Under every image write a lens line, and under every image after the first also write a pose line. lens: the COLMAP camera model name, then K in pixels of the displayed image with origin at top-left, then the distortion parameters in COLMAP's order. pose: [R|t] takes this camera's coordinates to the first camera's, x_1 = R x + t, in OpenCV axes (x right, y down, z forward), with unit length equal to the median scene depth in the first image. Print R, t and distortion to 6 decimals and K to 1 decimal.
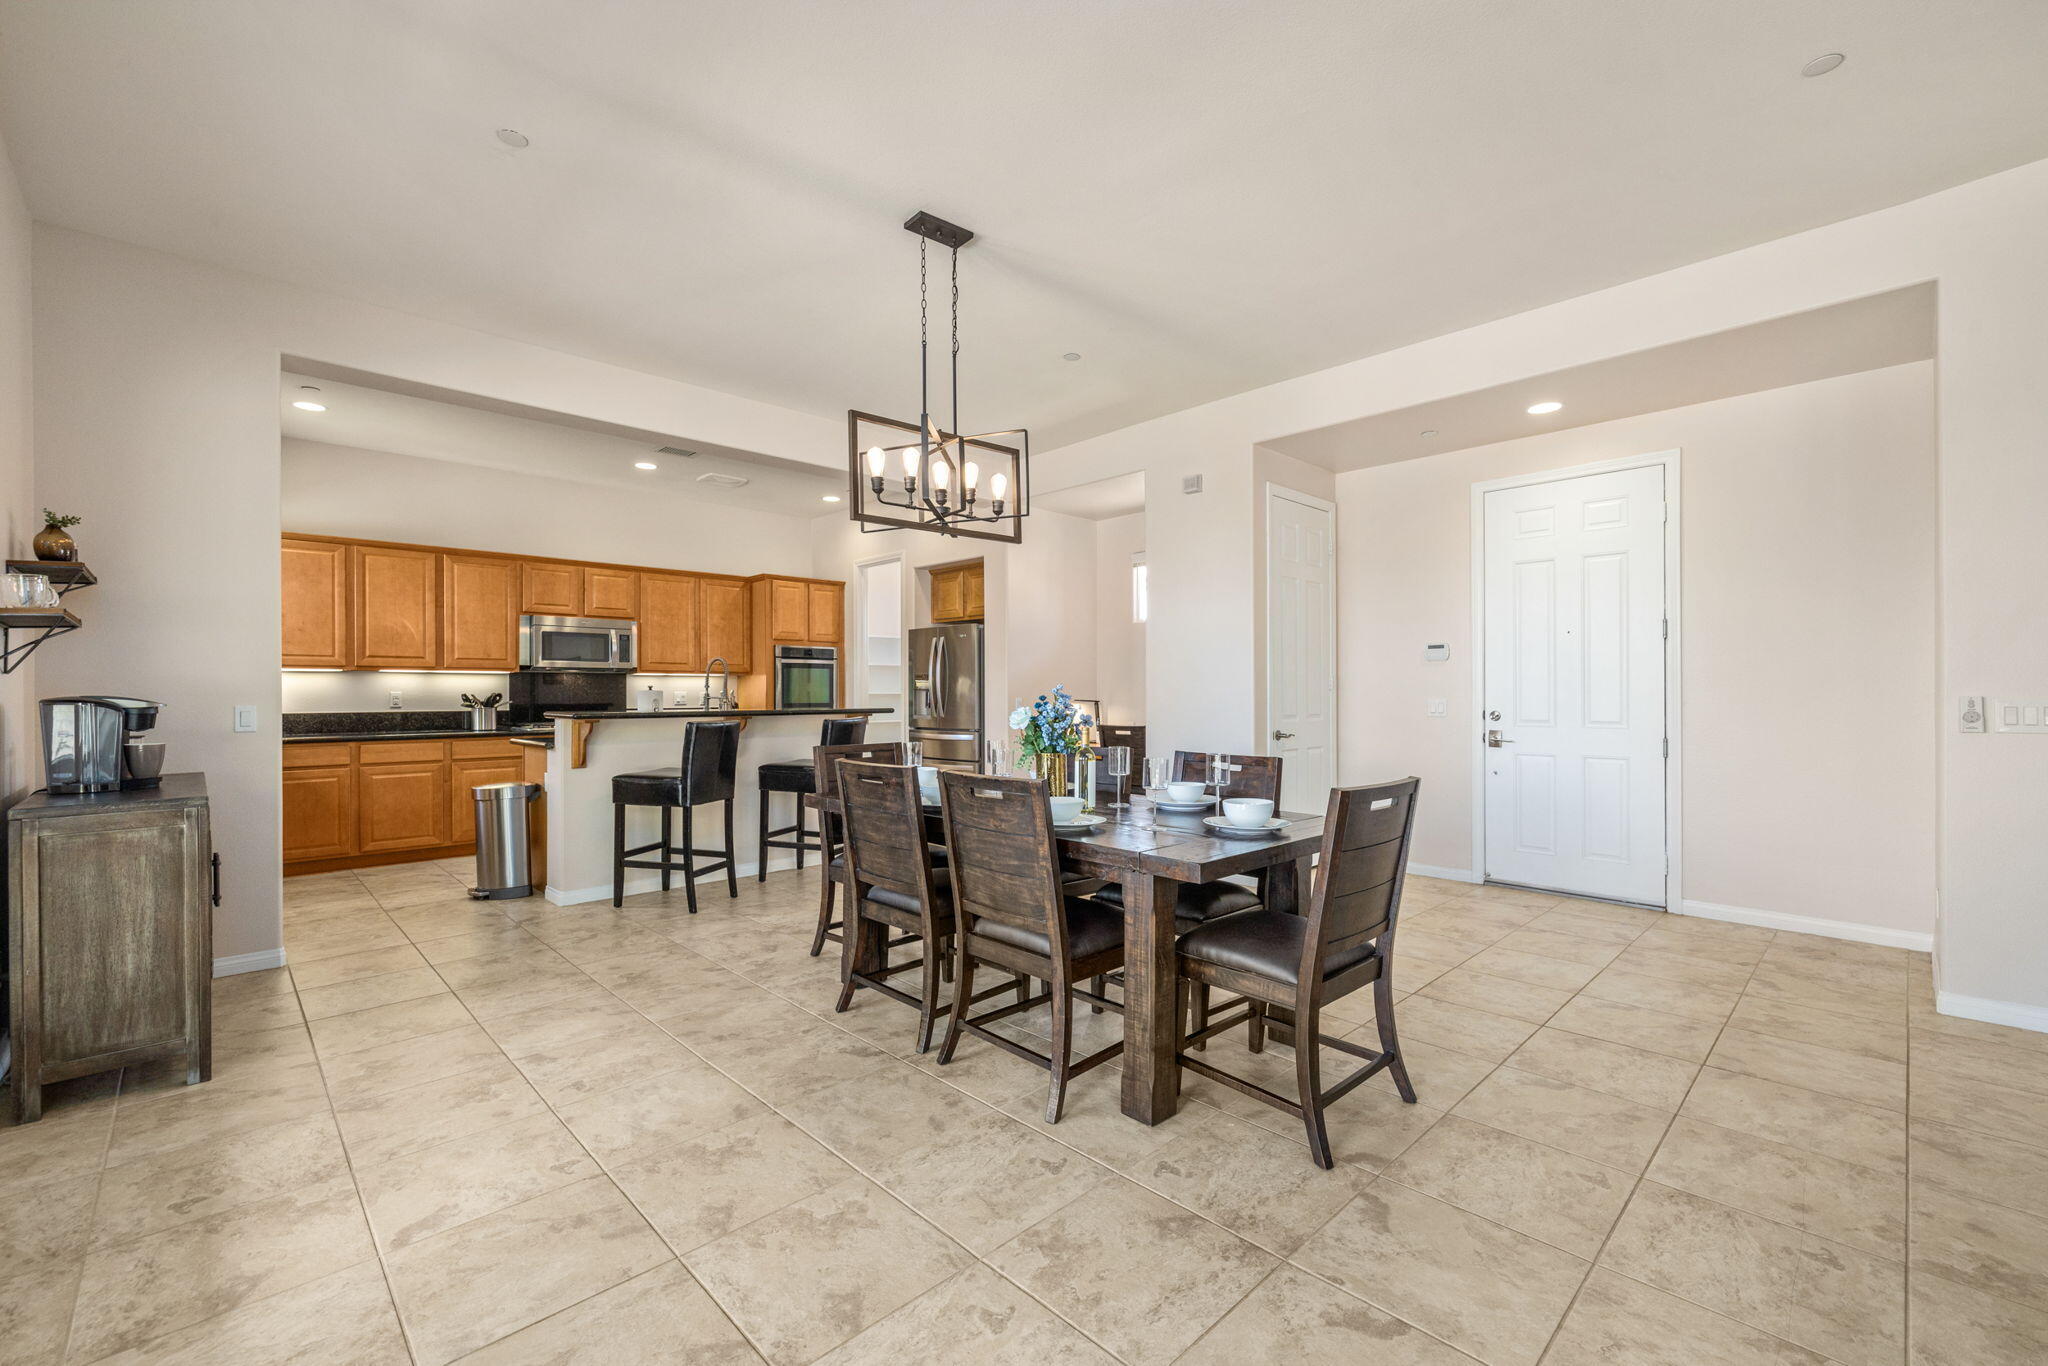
lens RADIAL K [[851.6, 0, 1026.4], [0, 851.6, 694.3], [0, 0, 1]] dist [0.001144, 0.000310]
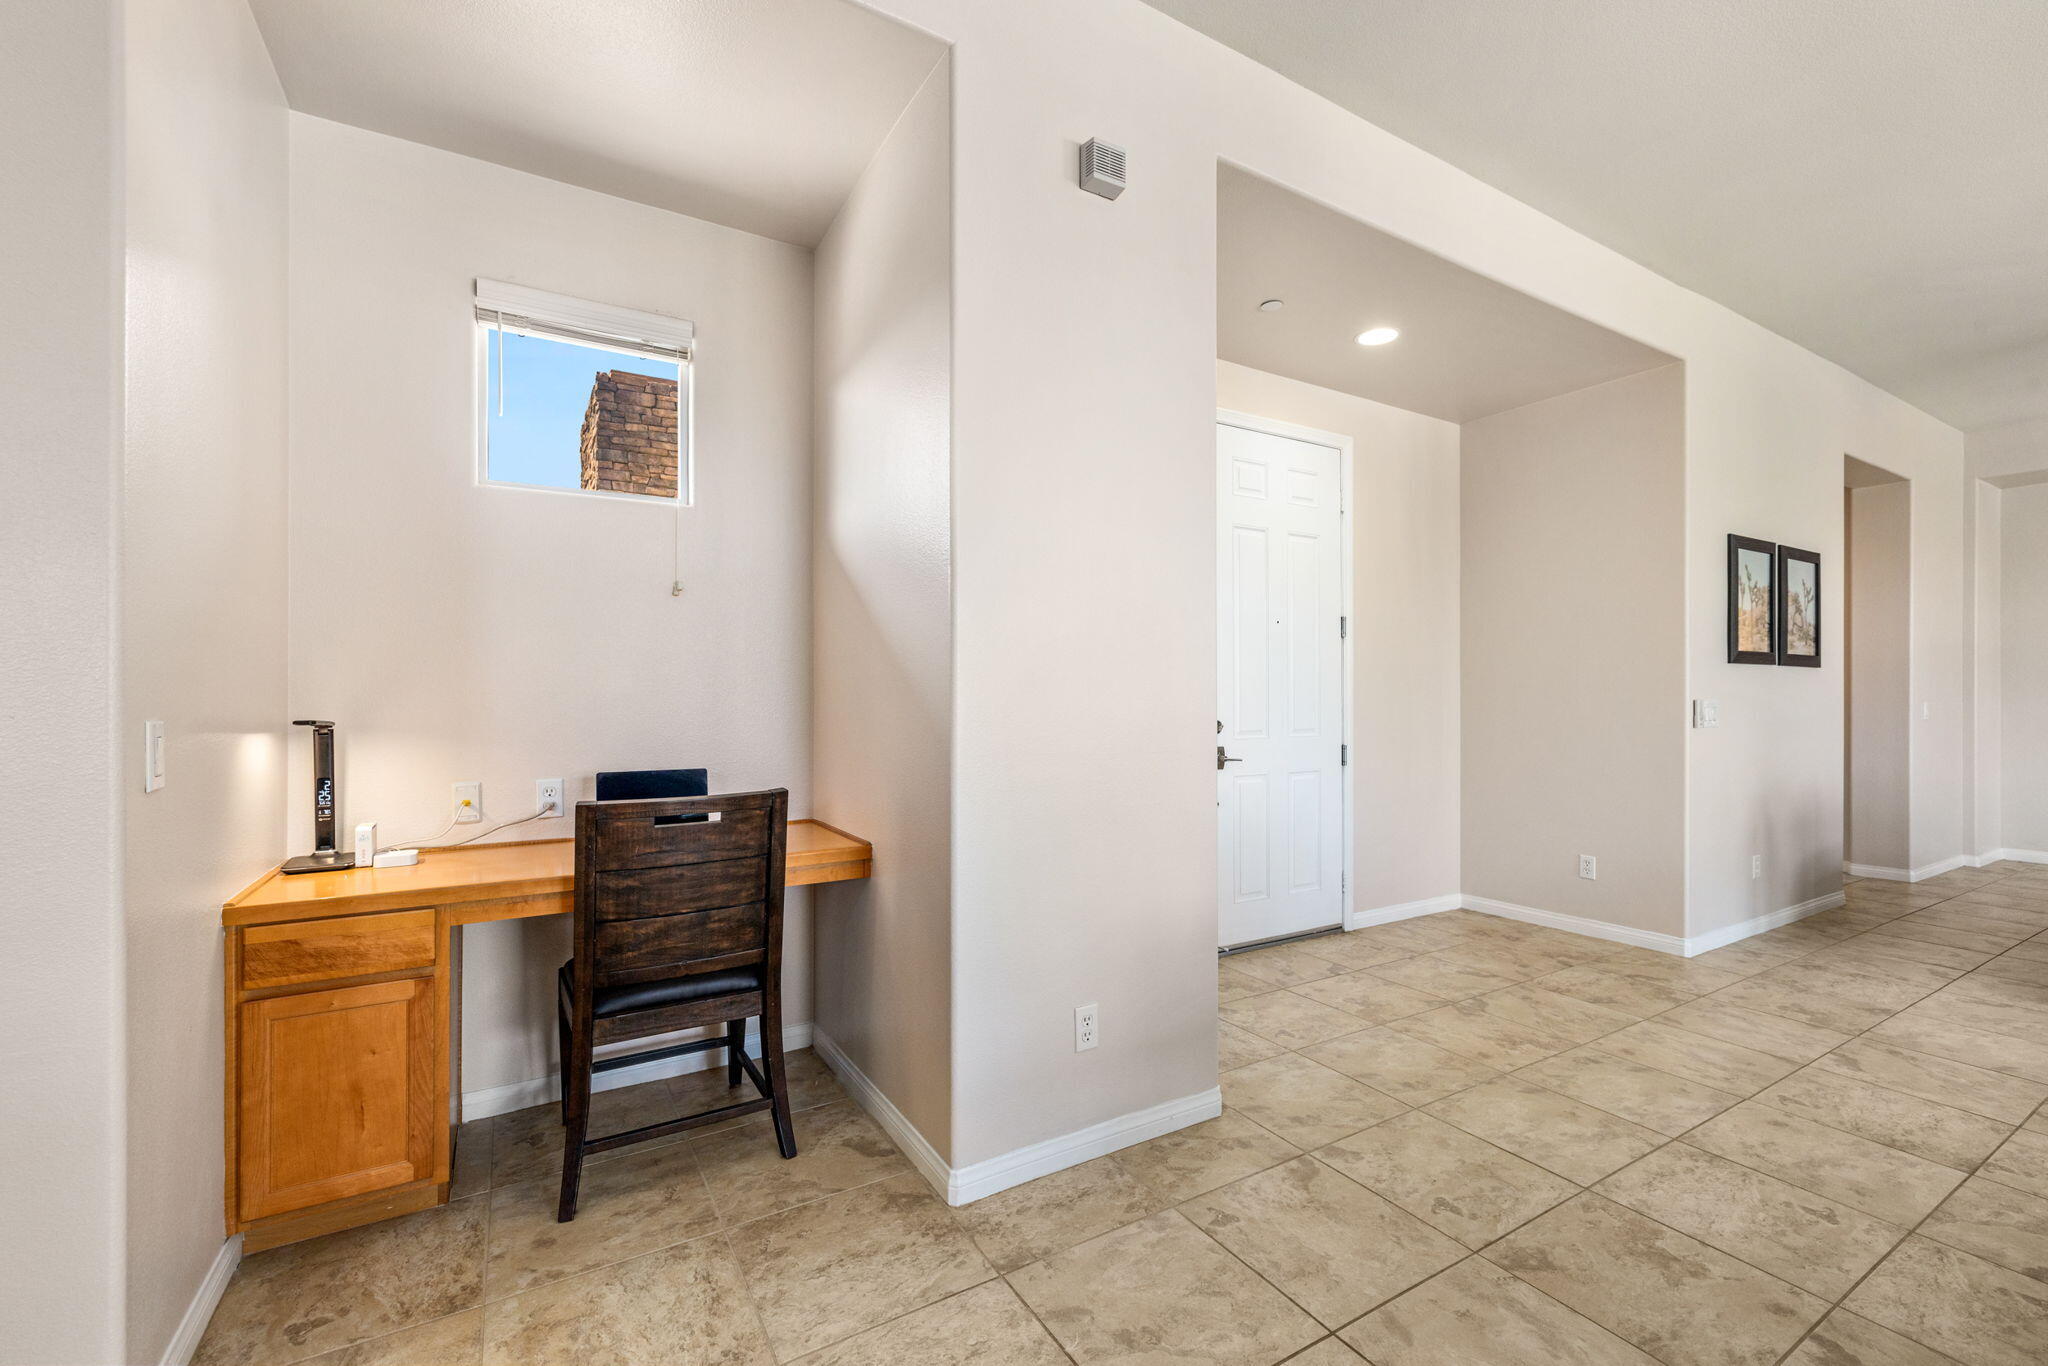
lens RADIAL K [[857.5, 0, 1026.5], [0, 857.5, 692.0], [0, 0, 1]] dist [0.002091, -0.000124]
pose [[0.222643, 0.006181, 0.974881, -0.185462], [-0.001768, 0.999981, -0.005936, -0.000439], [-0.974899, -0.000402, 0.222649, 0.871439]]
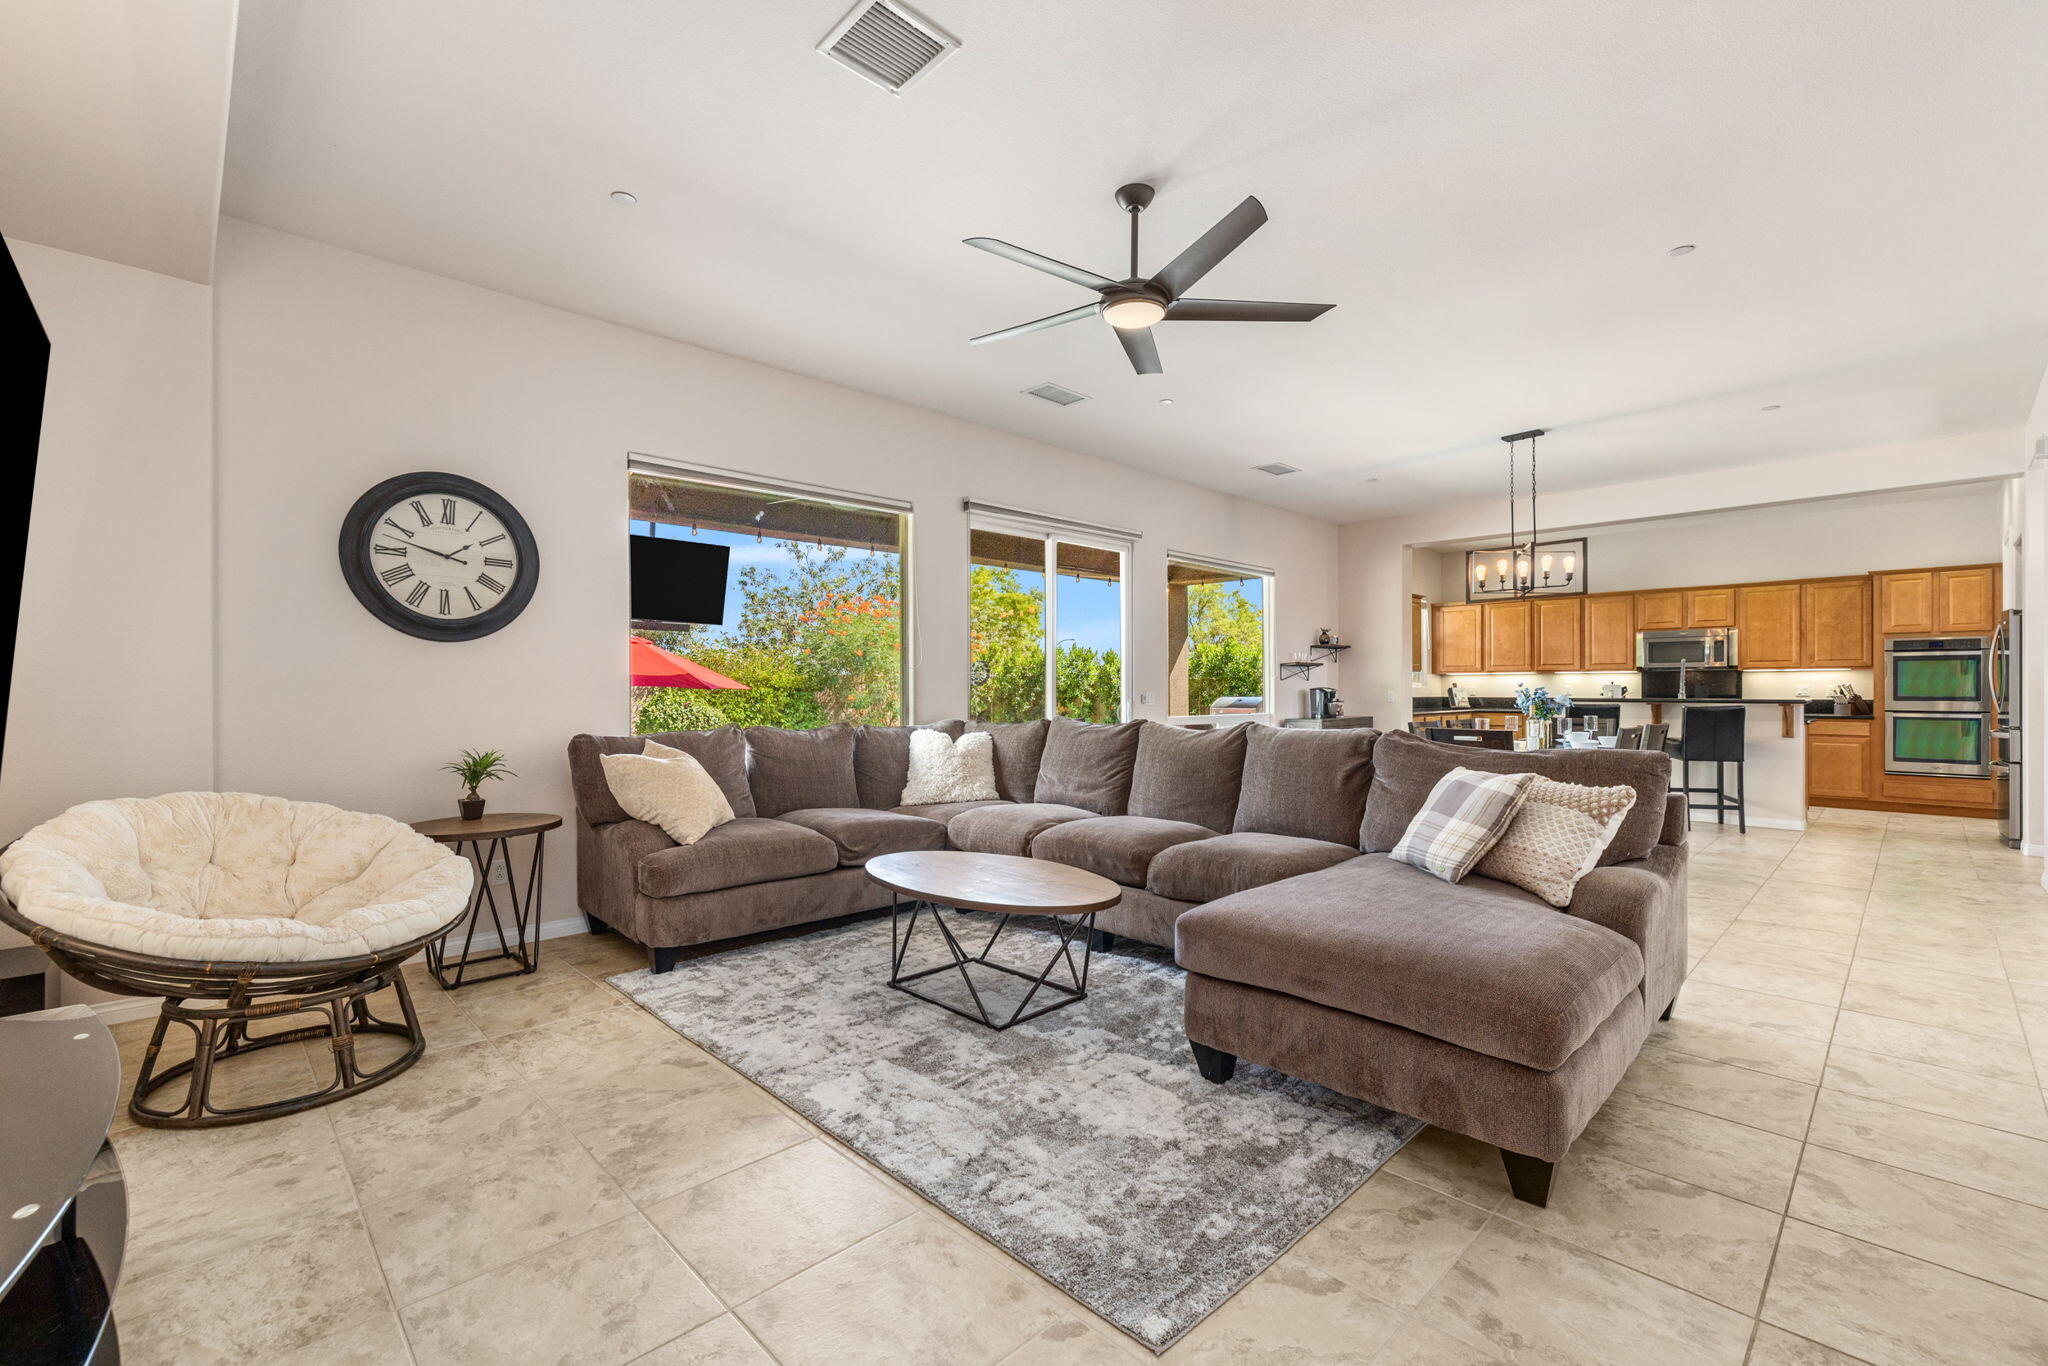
lens RADIAL K [[871.5, 0, 1020.8], [0, 871.5, 690.4], [0, 0, 1]] dist [-0.000714, 0.000516]
pose [[0.001656, 0.005659, -0.999983, 1.004669], [-0.000181, 0.999984, 0.005659, -0.002395], [0.999999, 0.000172, 0.001657, -0.052769]]
